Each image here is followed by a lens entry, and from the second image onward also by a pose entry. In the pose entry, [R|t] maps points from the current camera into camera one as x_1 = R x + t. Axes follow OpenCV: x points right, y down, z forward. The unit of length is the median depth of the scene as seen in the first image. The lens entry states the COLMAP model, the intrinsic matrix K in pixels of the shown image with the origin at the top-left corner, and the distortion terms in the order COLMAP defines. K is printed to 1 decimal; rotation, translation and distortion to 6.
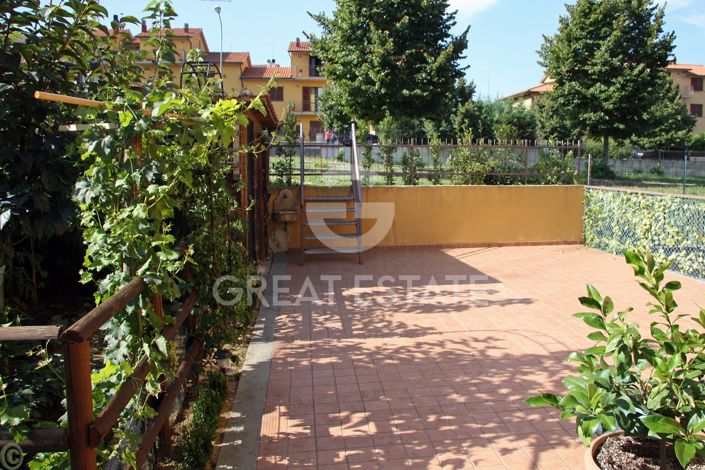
lens RADIAL K [[568.2, 0, 352.5], [0, 568.2, 235.9], [0, 0, 1]] dist [-0.086950, 0.016243]
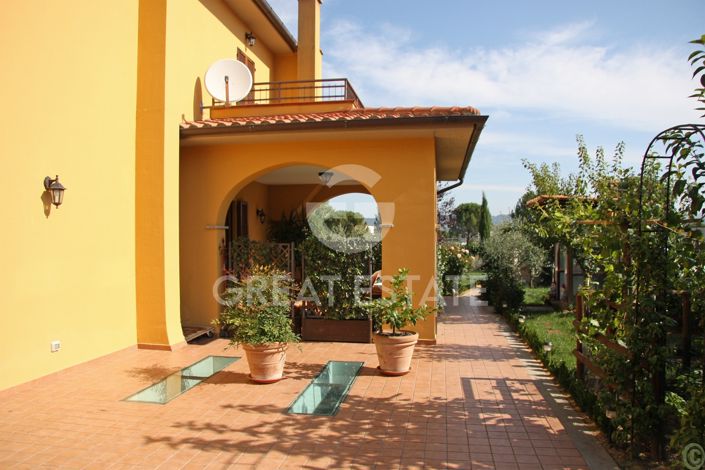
lens RADIAL K [[568.2, 0, 352.0], [0, 568.2, 234.3], [0, 0, 1]] dist [-0.086950, 0.016243]
pose [[-0.971684, 0.008363, 0.236135, 0.013221], [0.036431, 0.992726, 0.114751, -0.302907], [-0.233458, 0.120104, -0.964921, 2.339491]]
